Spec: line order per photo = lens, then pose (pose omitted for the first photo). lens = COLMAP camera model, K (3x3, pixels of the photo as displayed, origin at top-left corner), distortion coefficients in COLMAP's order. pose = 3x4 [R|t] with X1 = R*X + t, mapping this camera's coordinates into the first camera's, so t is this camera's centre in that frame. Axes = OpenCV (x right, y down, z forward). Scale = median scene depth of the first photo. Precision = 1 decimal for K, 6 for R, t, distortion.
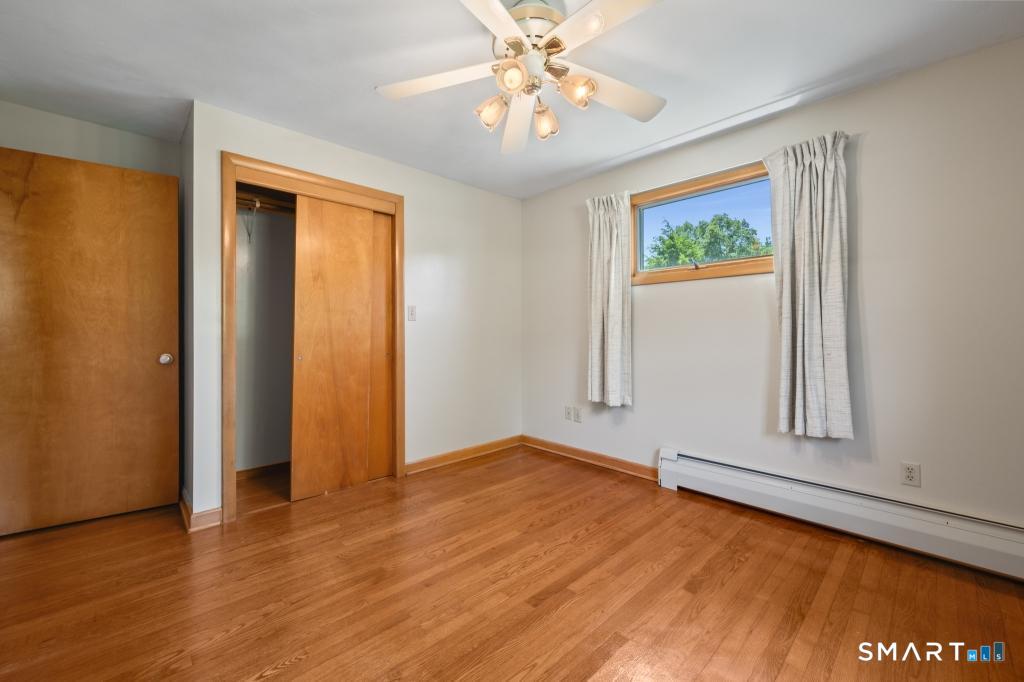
lens RADIAL K [[407.6, 0, 516.3], [0, 407.6, 333.3], [0, 0, 1]] dist [0.002335, 0.000082]
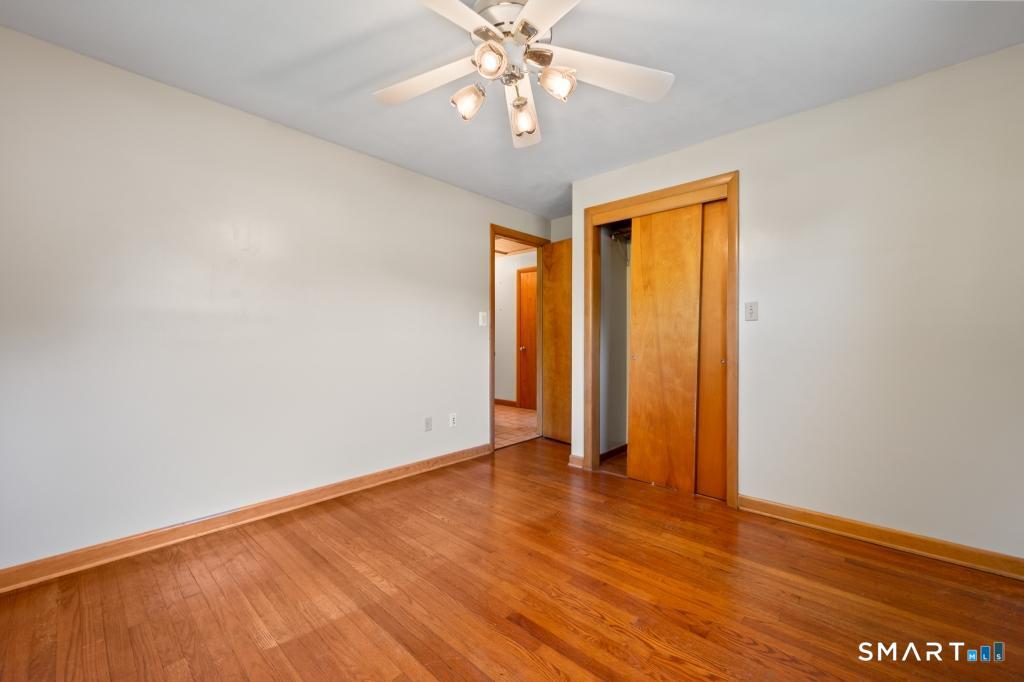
lens RADIAL K [[407.6, 0, 512.3], [0, 407.6, 342.0], [0, 0, 1]] dist [0.002335, 0.000082]
pose [[0.068892, 0.010563, -0.997568, 0.592504], [-0.000867, 0.999944, 0.010528, 0.003378], [0.997624, 0.000140, 0.068897, 0.558084]]
